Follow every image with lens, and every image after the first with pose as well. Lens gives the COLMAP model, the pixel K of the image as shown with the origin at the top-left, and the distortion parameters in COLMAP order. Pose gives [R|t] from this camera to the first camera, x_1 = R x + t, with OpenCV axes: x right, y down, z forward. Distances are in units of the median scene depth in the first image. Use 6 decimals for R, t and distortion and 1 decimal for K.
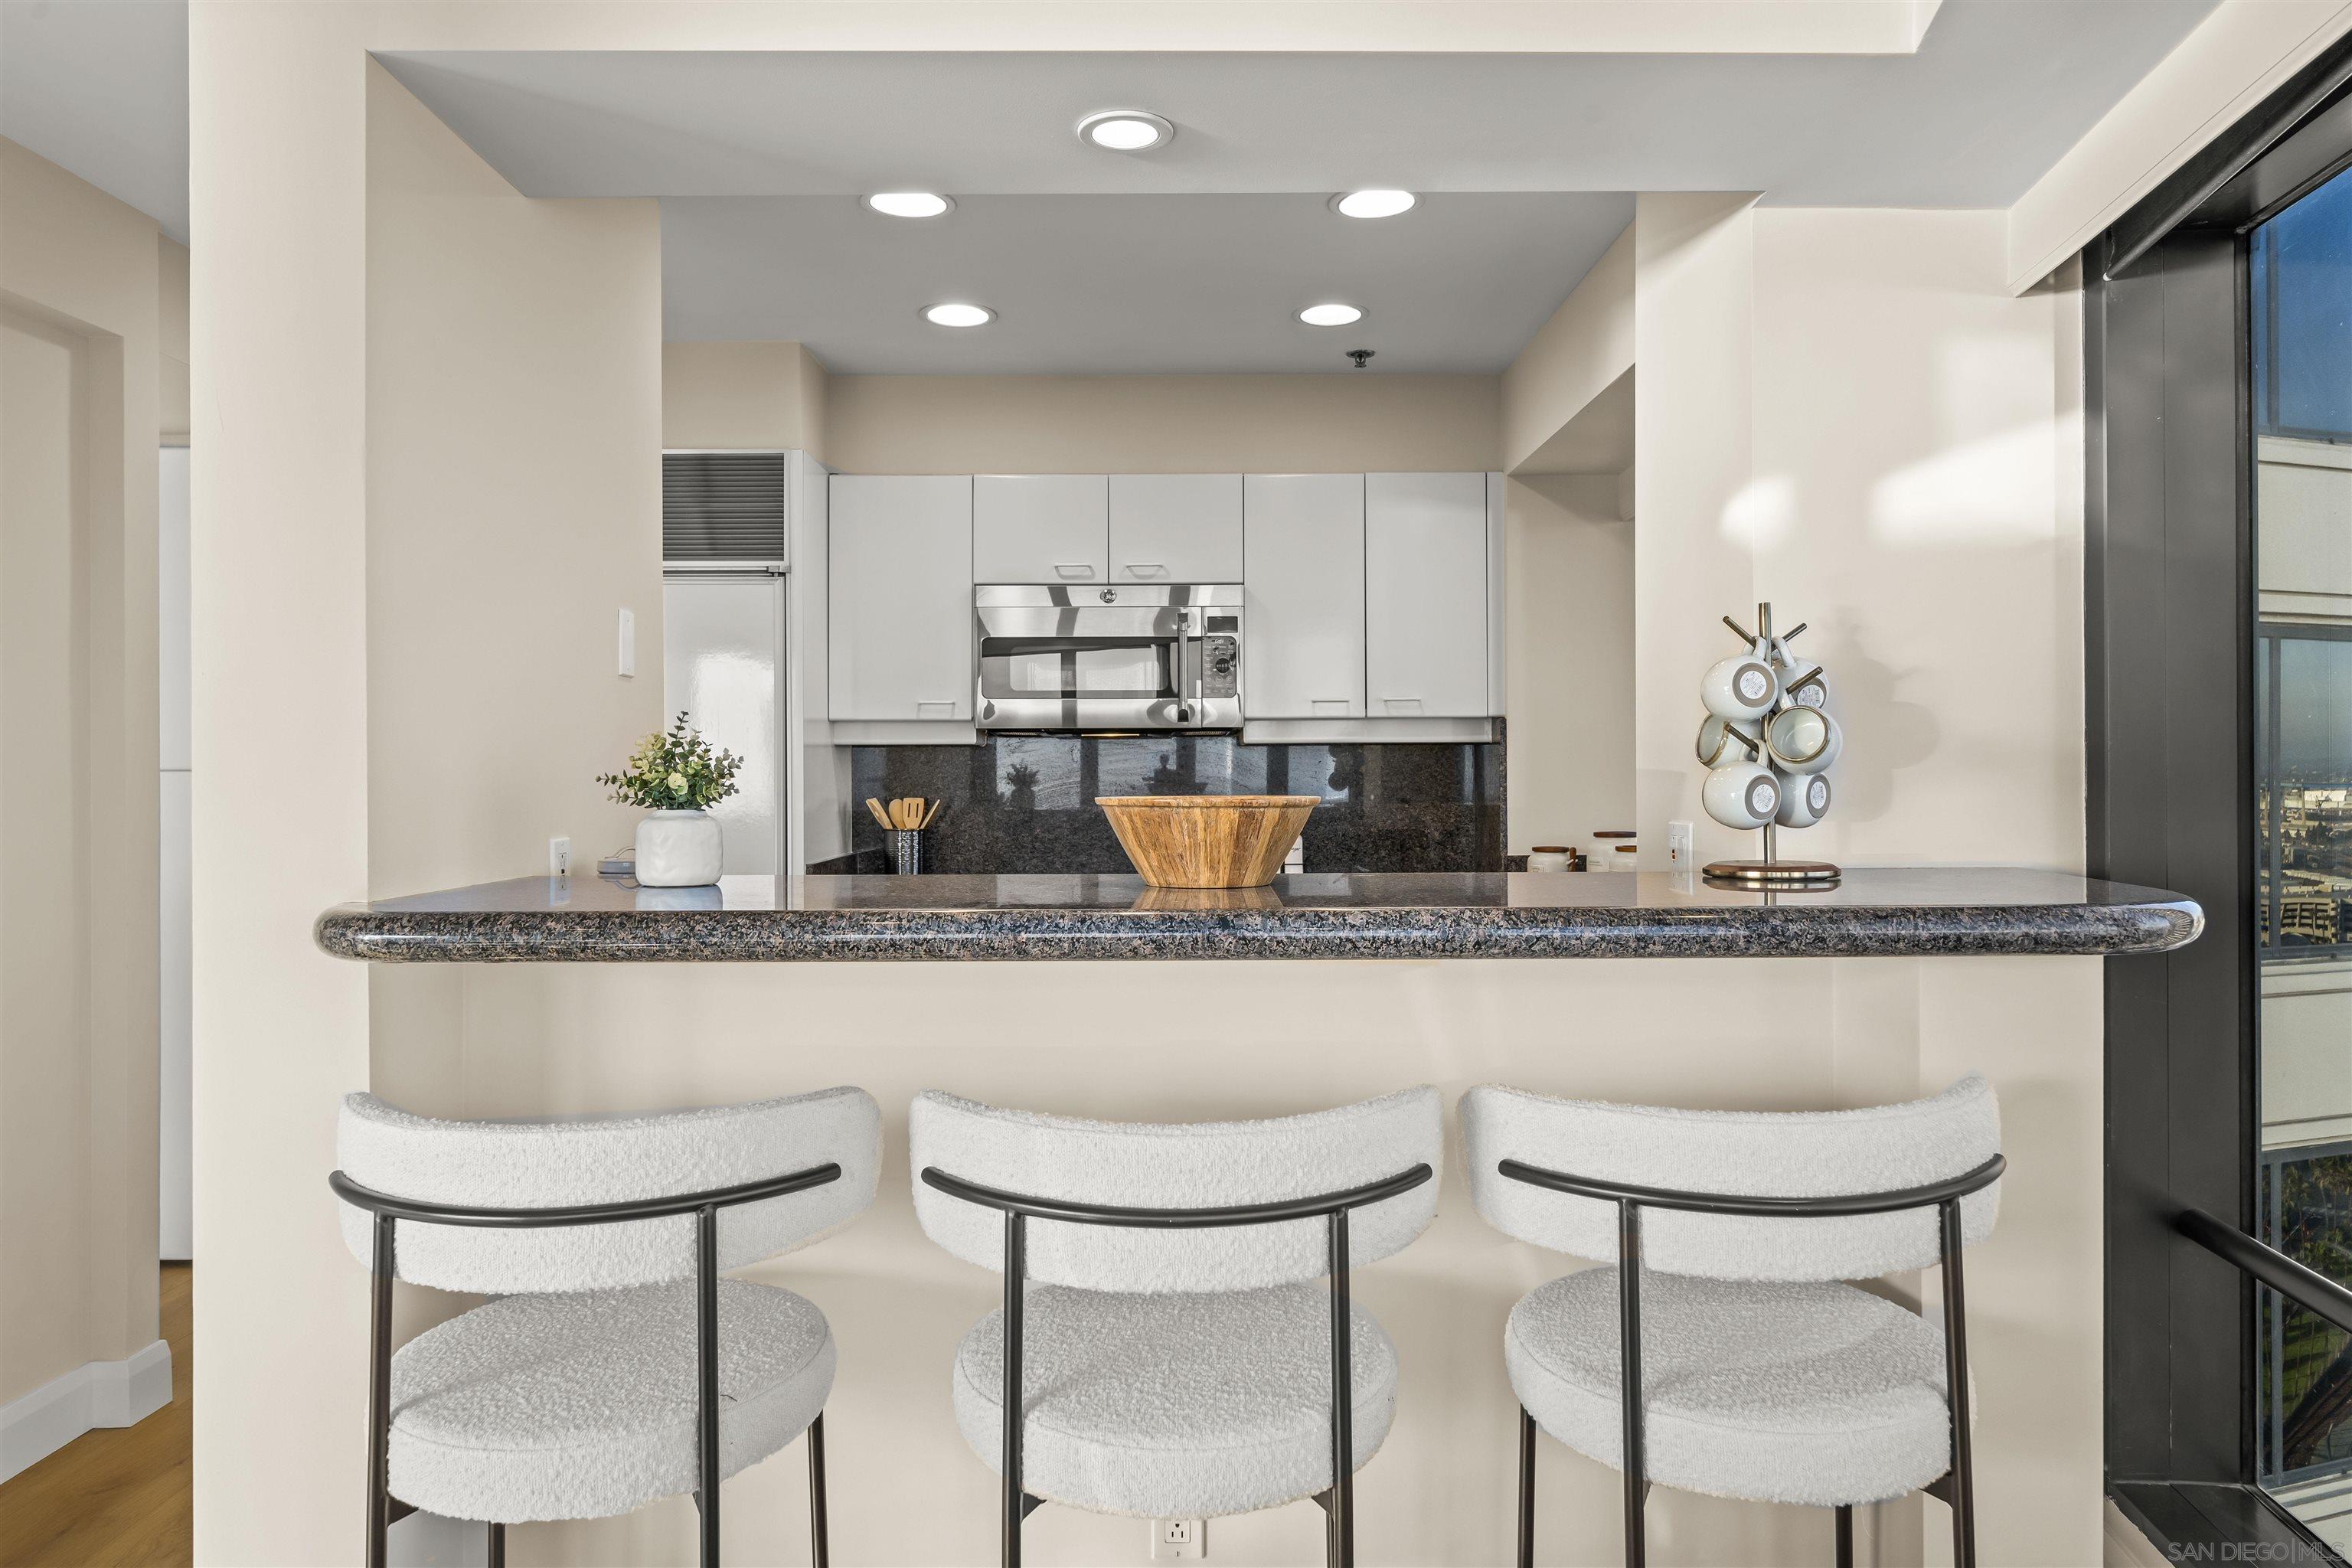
lens RADIAL K [[1545.7, 0, 1172.2], [0, 1545.7, 773.8], [0, 0, 1]] dist [0.000799, 0.005660]
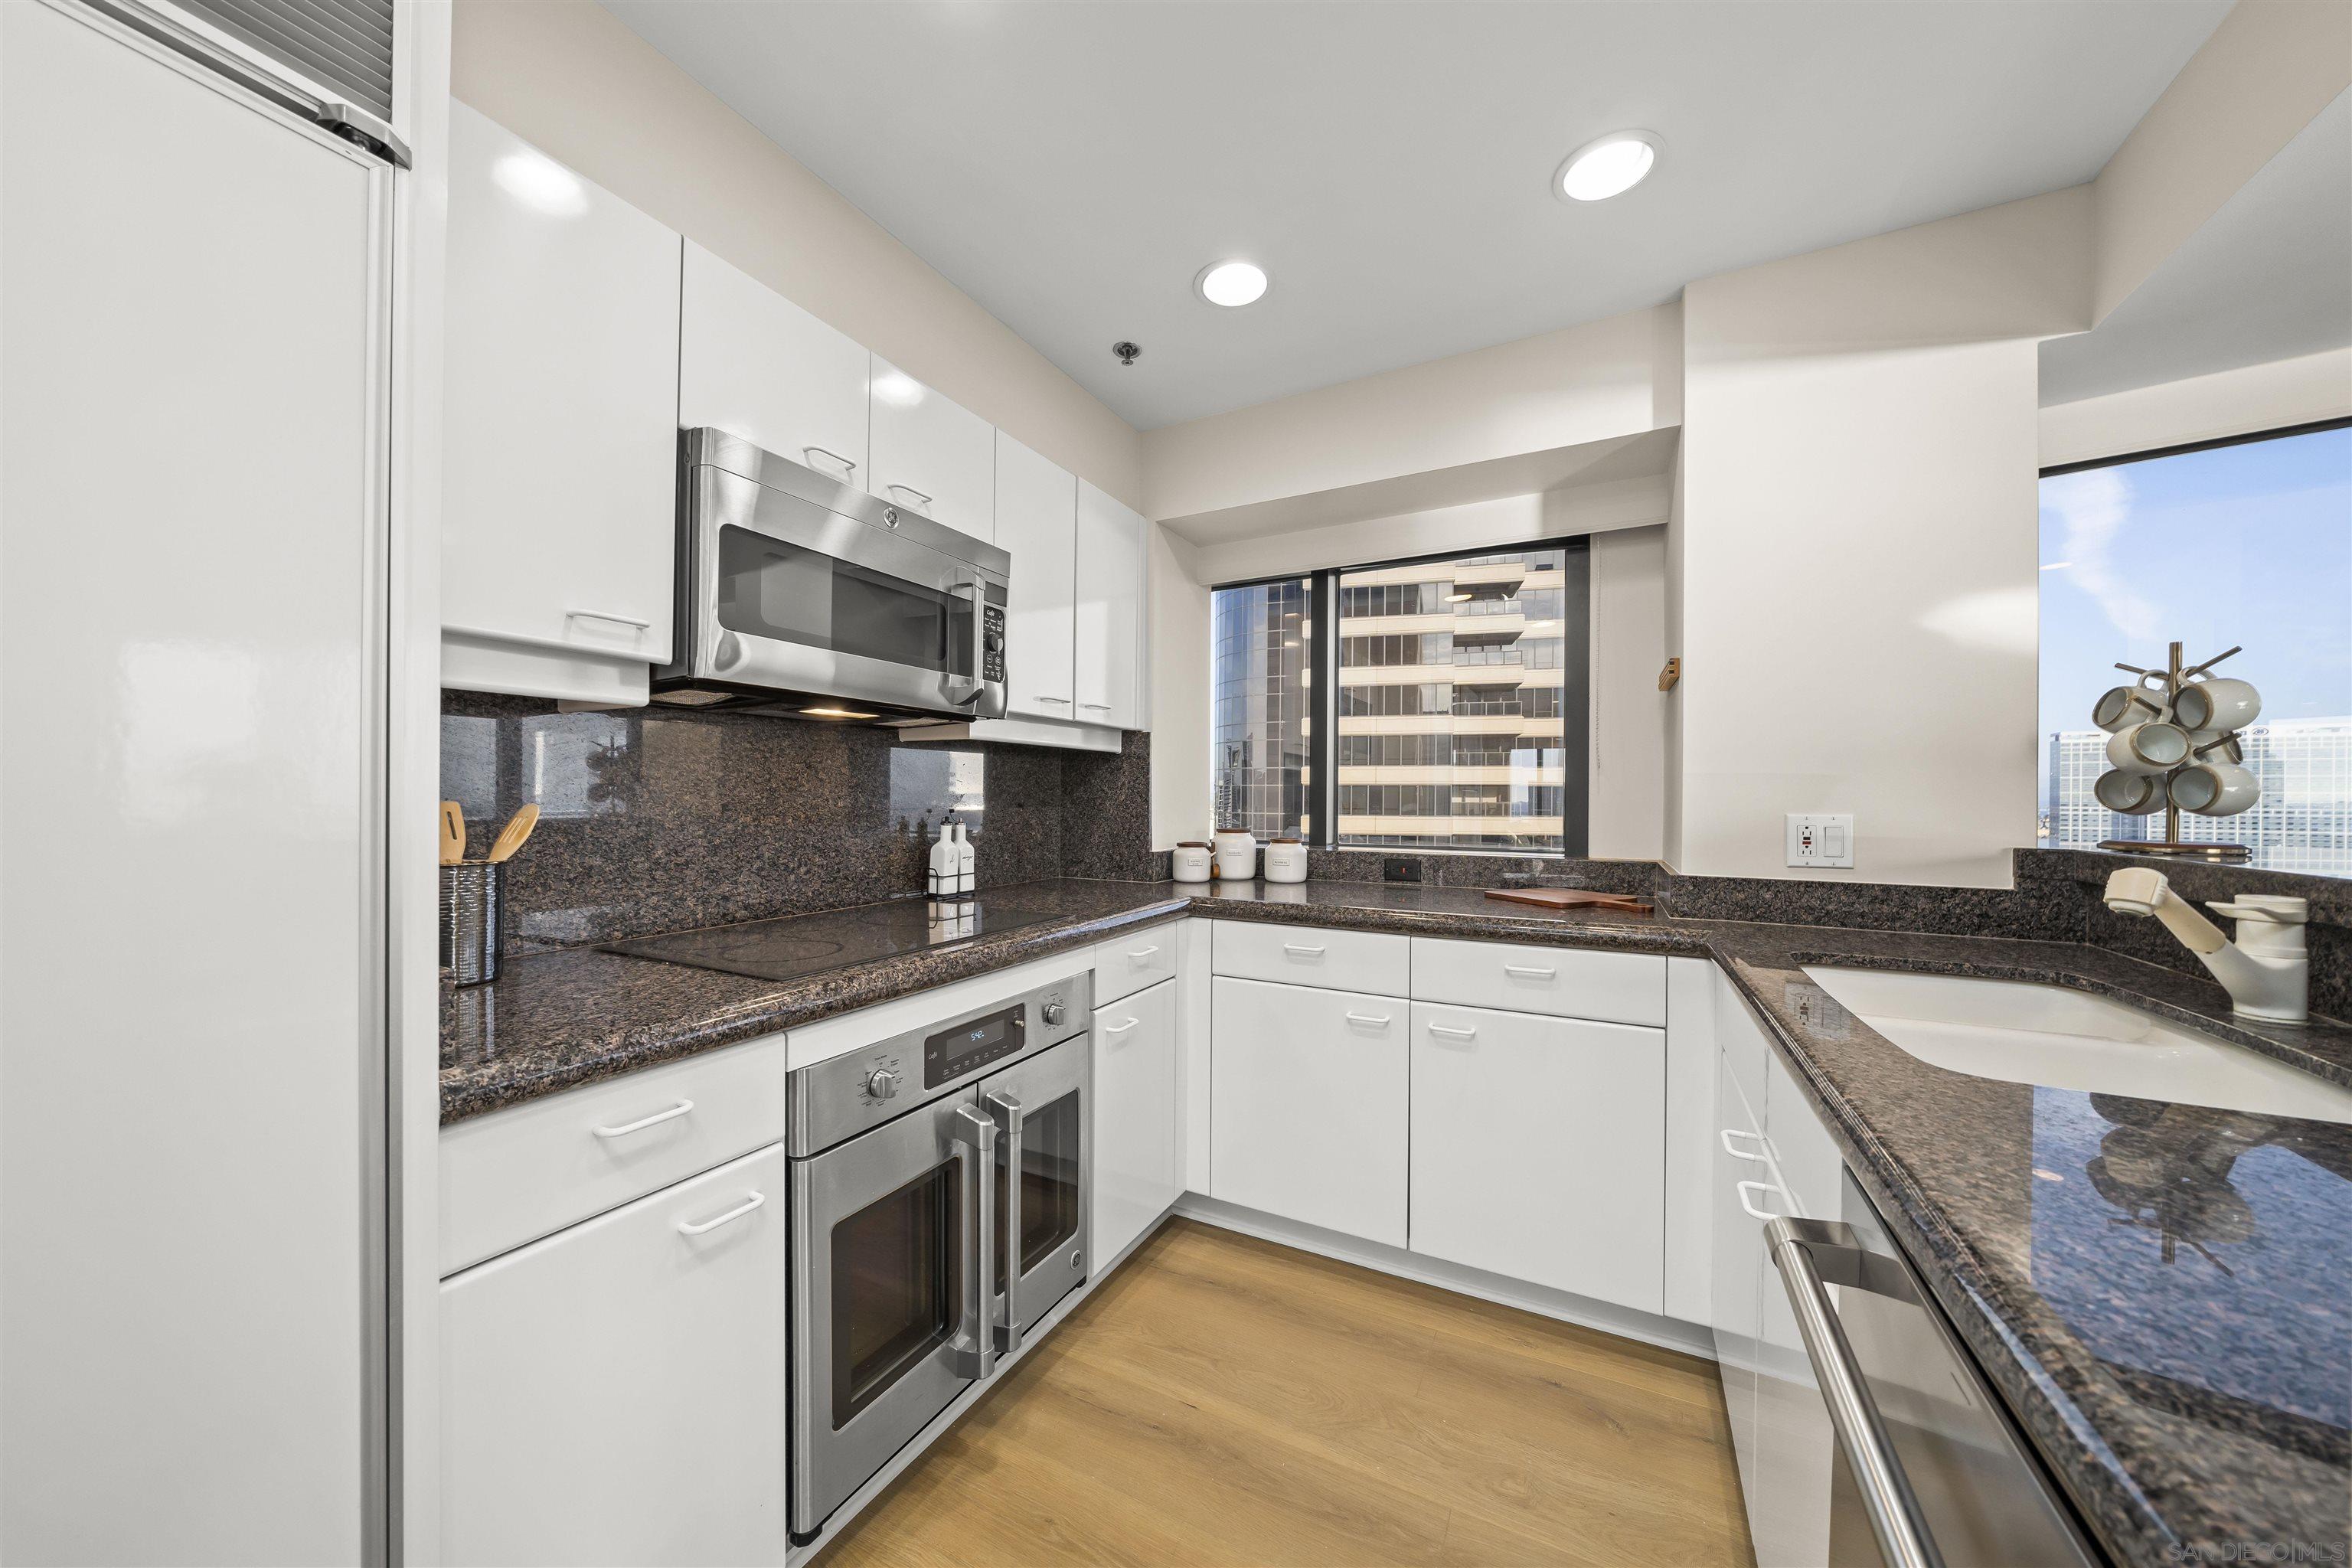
lens RADIAL K [[803.3, 0, 1171.4], [0, 803.3, 796.8], [0, 0, 1]] dist [-0.000236, -0.000050]
pose [[0.480614, 0.007520, 0.876900, -0.646834], [-0.007456, 0.999962, -0.004489, 0.031384], [-0.876901, -0.004380, 0.480652, 1.513460]]
